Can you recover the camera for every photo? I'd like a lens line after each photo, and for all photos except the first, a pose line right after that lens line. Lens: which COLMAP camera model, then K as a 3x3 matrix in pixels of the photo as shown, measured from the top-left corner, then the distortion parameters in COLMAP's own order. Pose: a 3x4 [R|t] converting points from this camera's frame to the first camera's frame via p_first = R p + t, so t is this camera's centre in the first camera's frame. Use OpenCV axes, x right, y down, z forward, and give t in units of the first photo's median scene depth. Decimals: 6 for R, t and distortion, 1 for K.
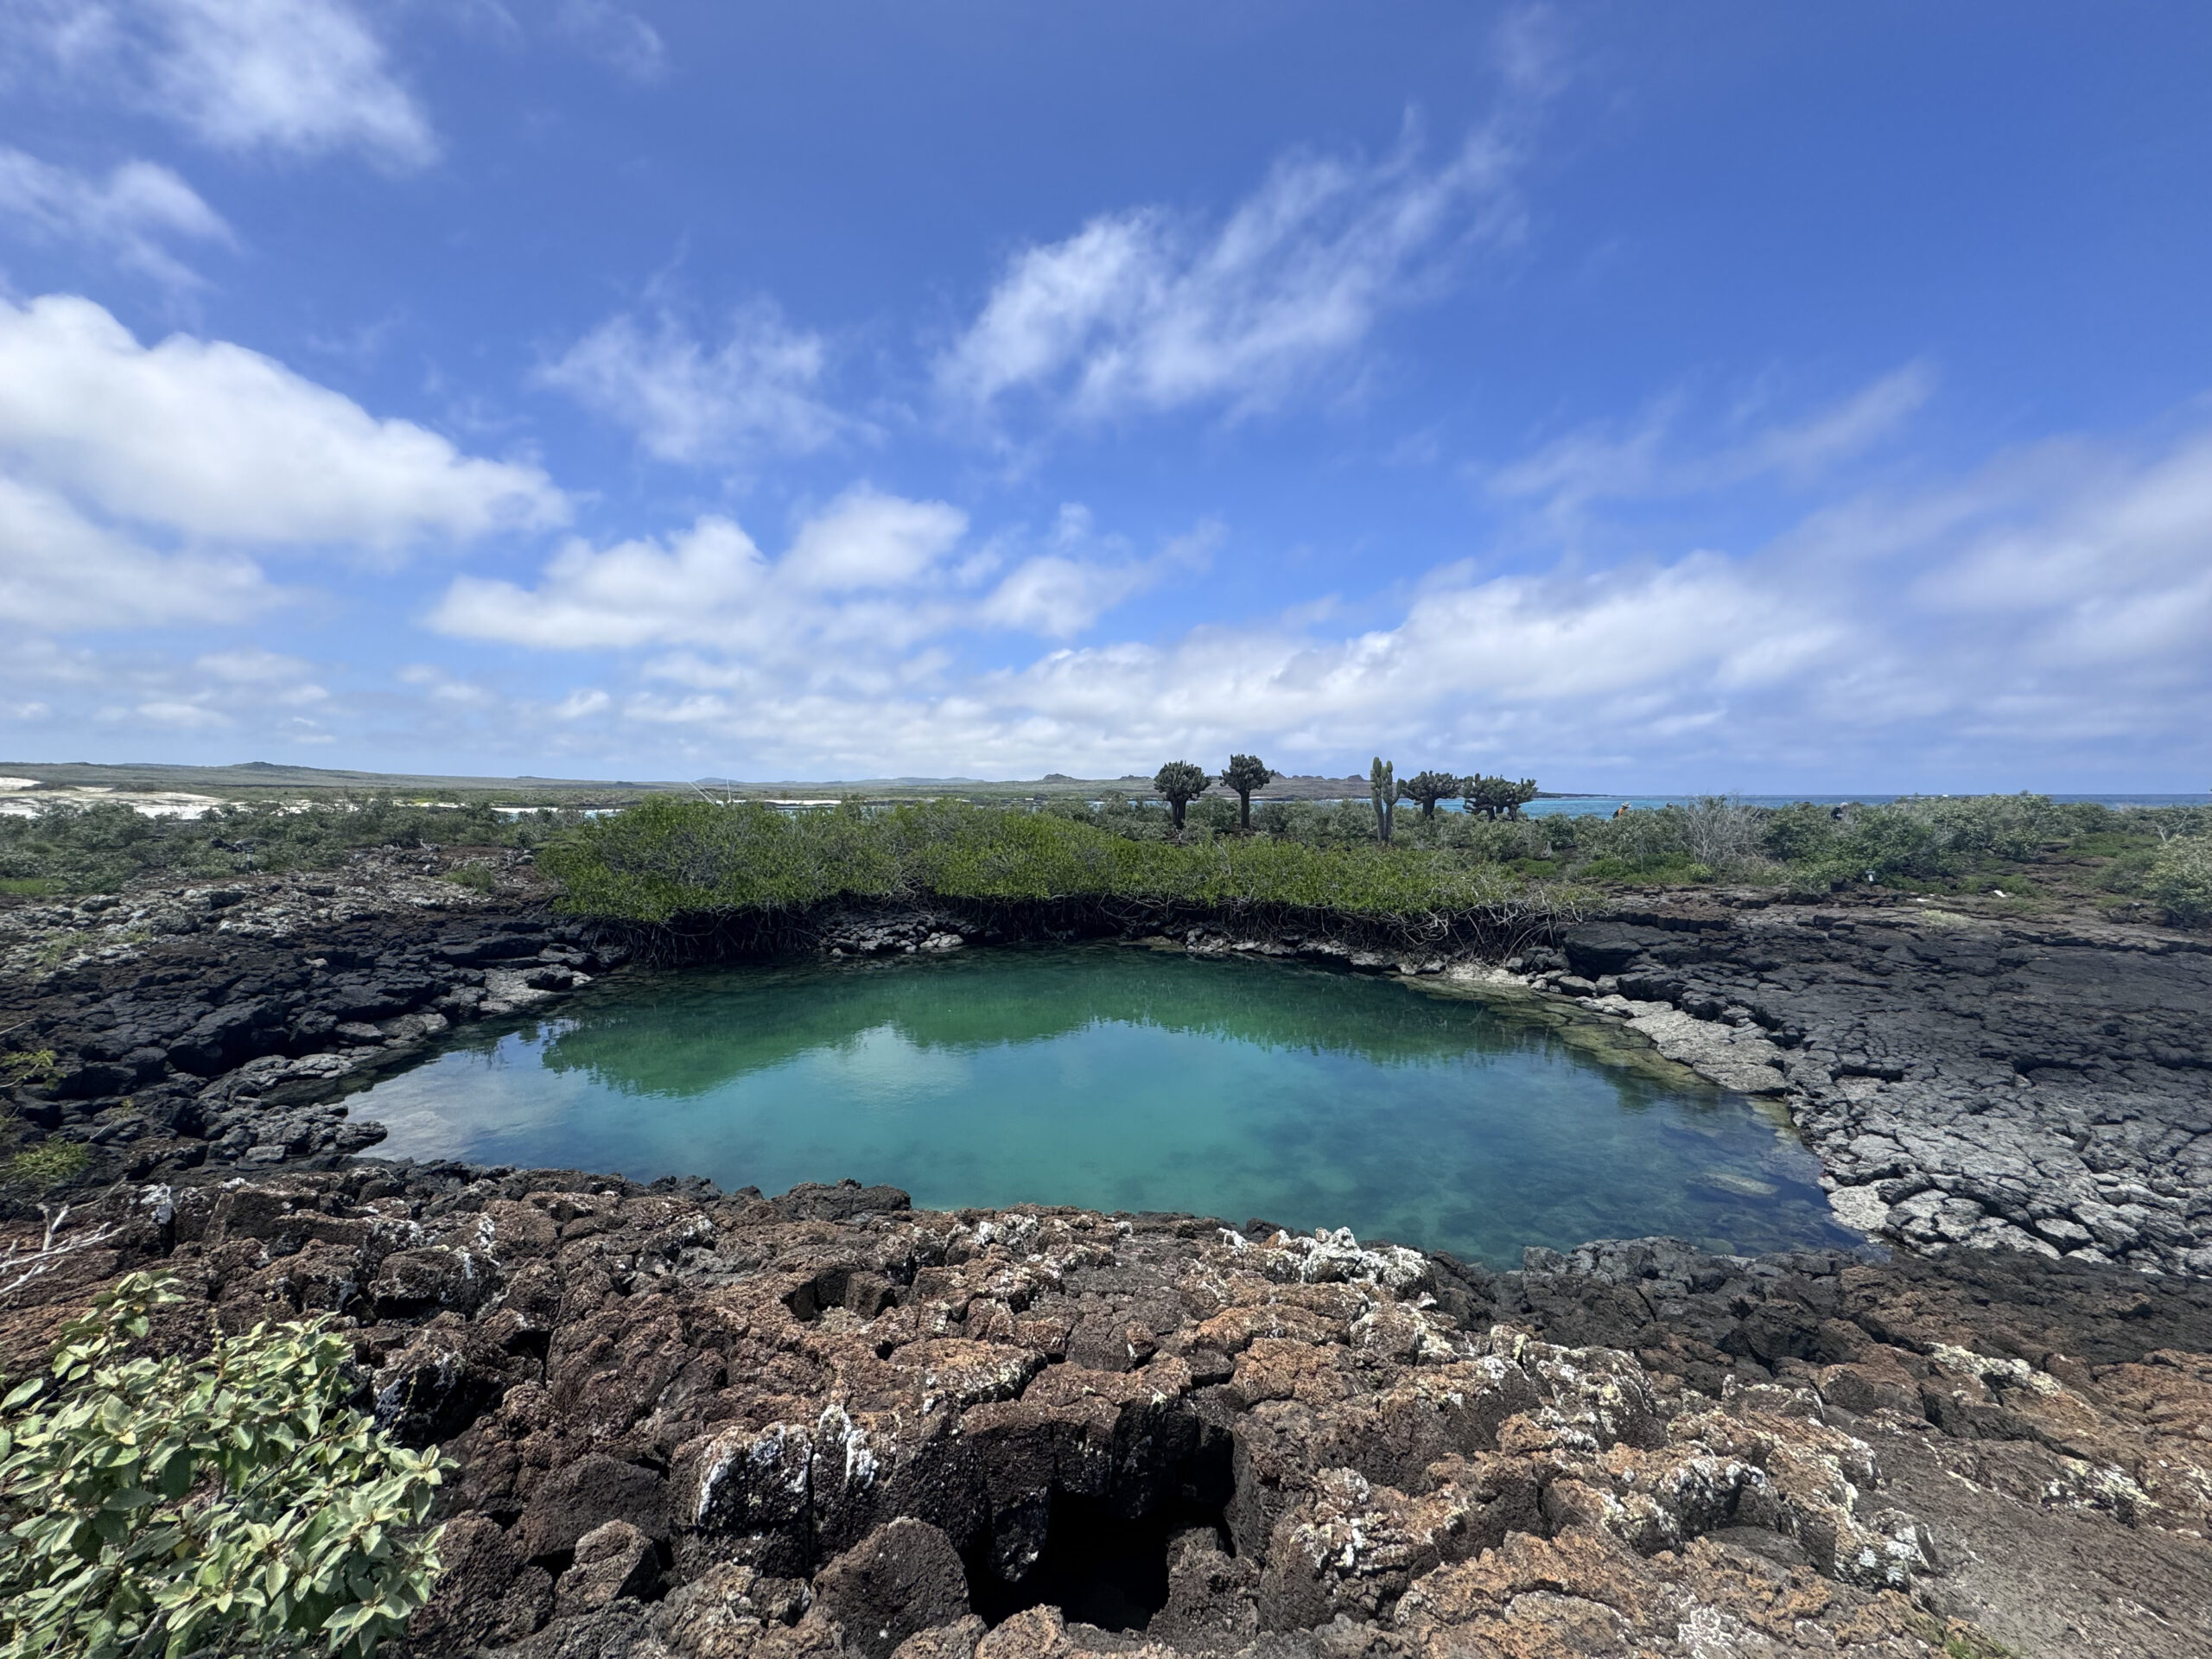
lens RADIAL K [[889.1, 0, 1106.6], [0, 889.1, 812.5], [0, 0, 1]] dist [-0.001237, 0.000275]
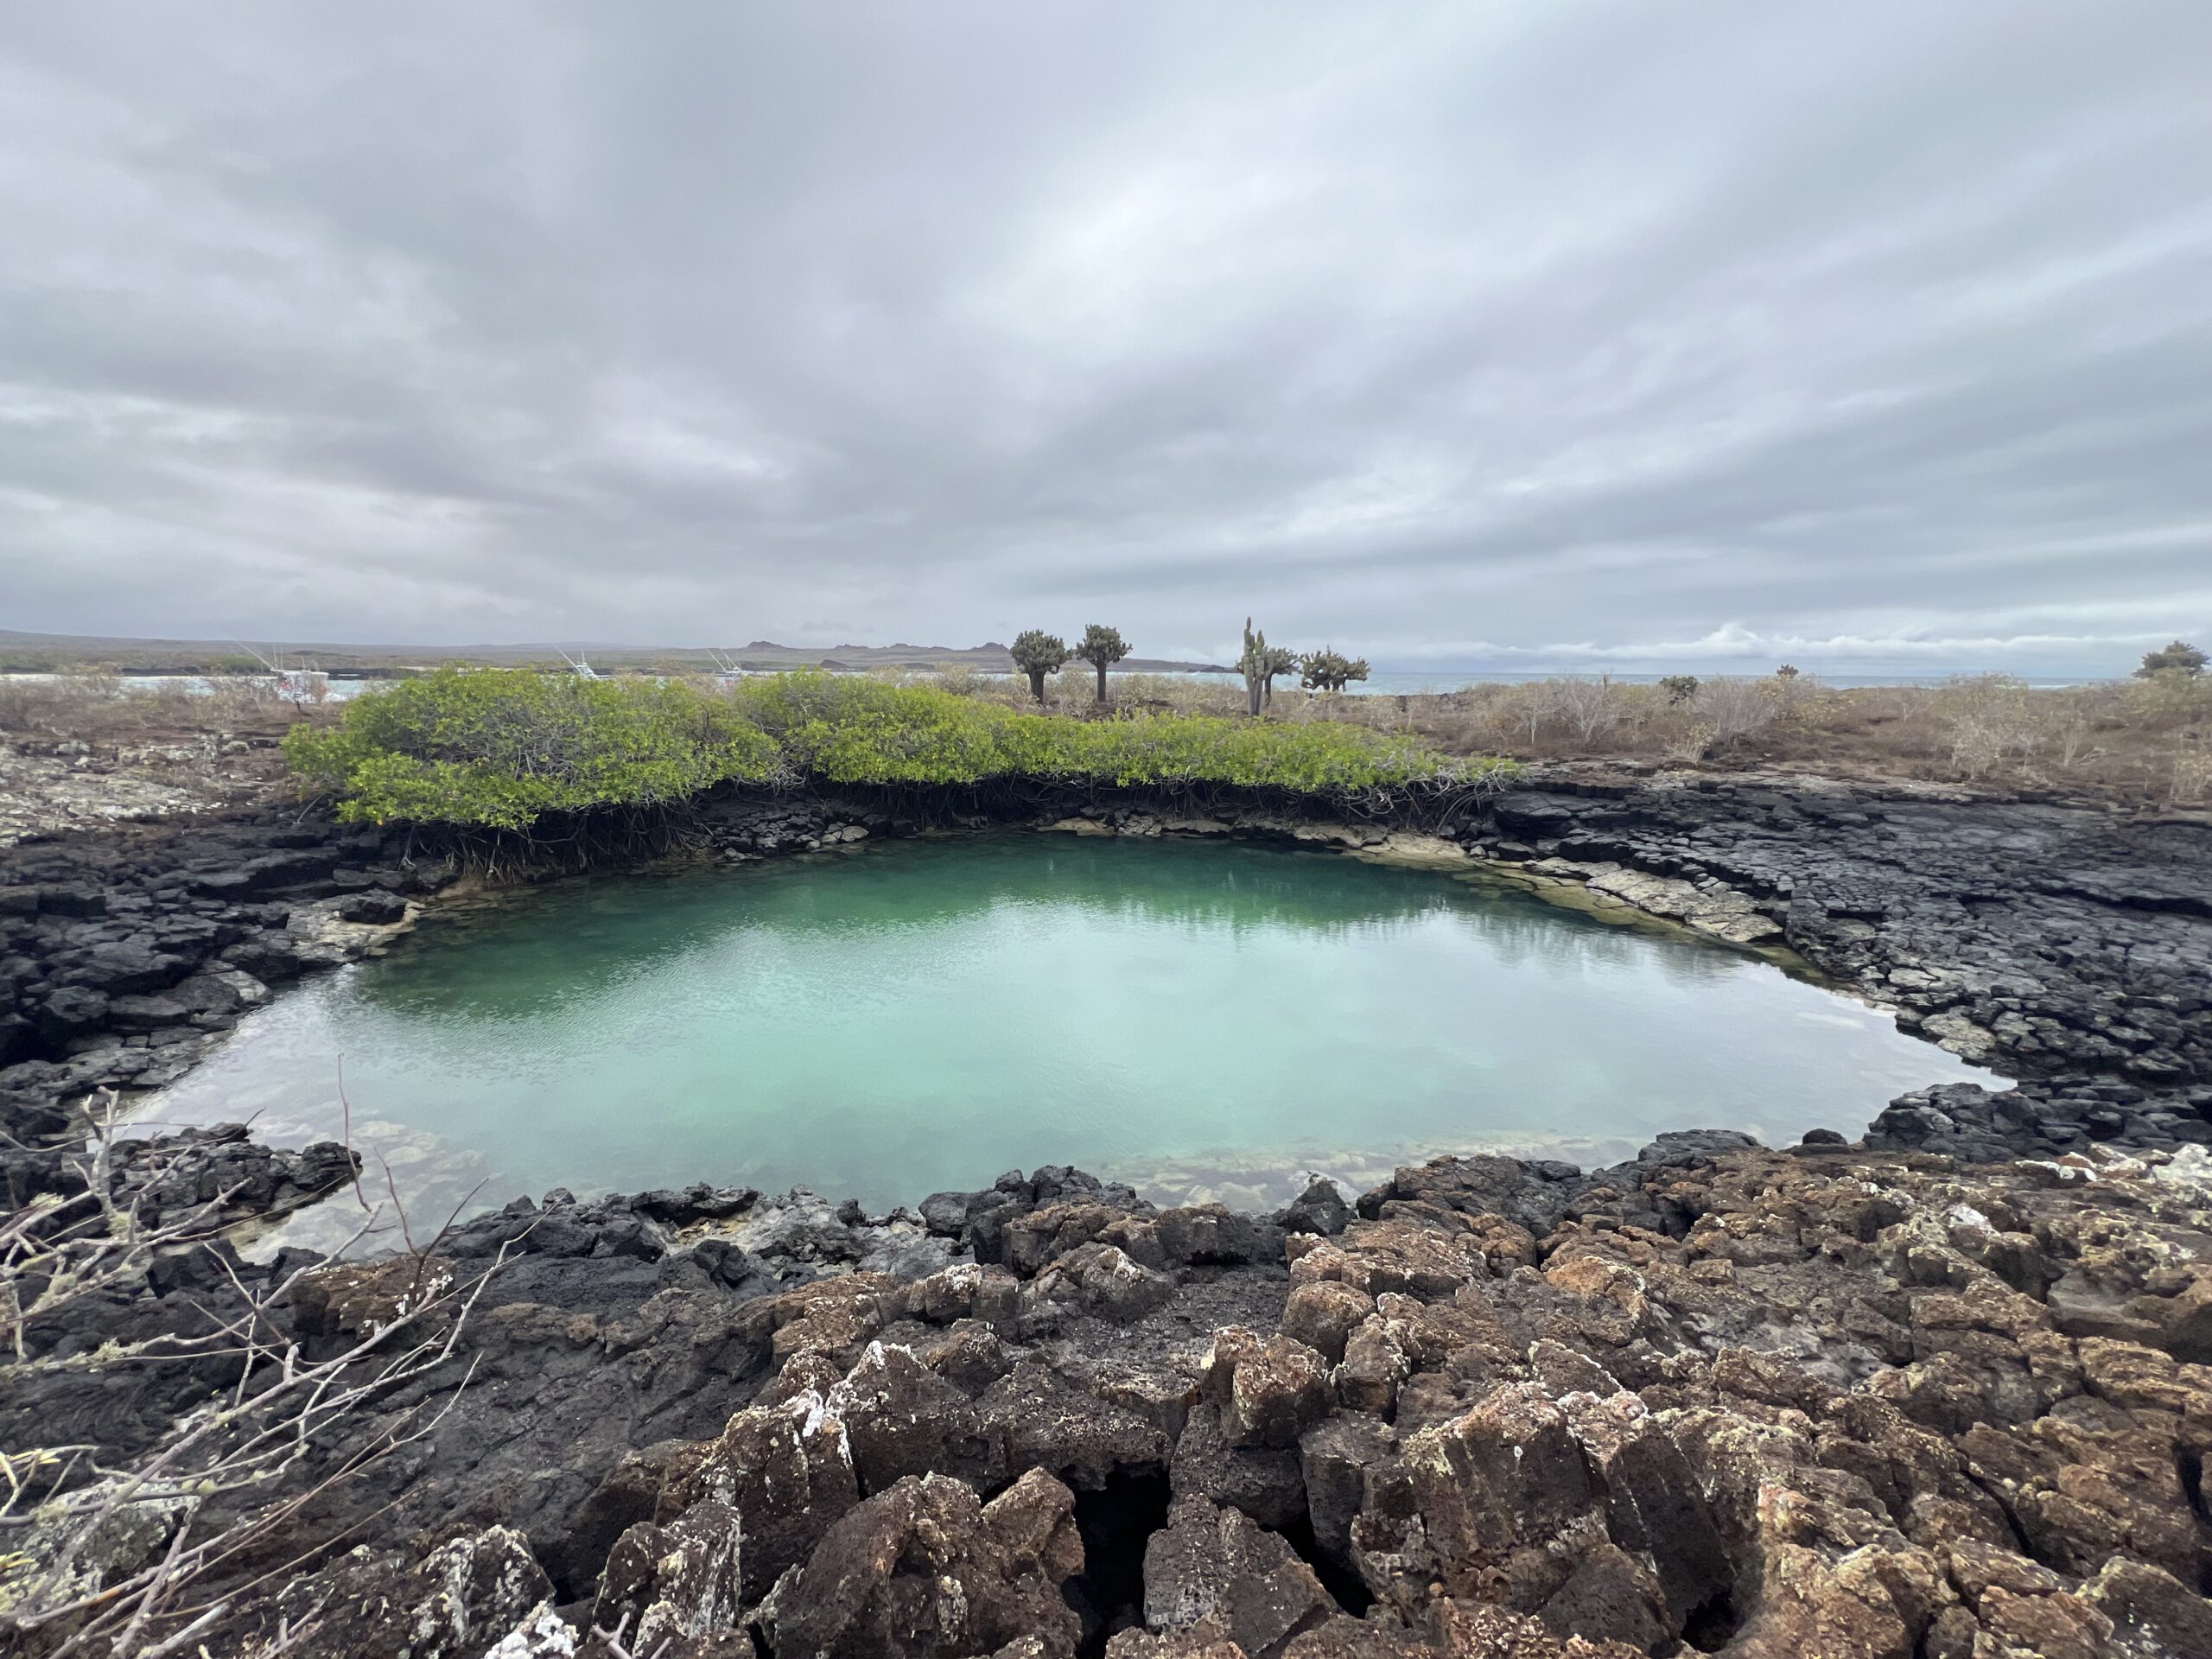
lens RADIAL K [[883.1, 0, 1108.3], [0, 883.1, 844.6], [0, 0, 1]] dist [-0.003103, -0.000324]
pose [[0.954004, -0.046994, 0.296086, -0.254007], [-0.005504, 0.984725, 0.174030, 0.002917], [-0.299742, -0.167655, 0.939173, 0.133466]]
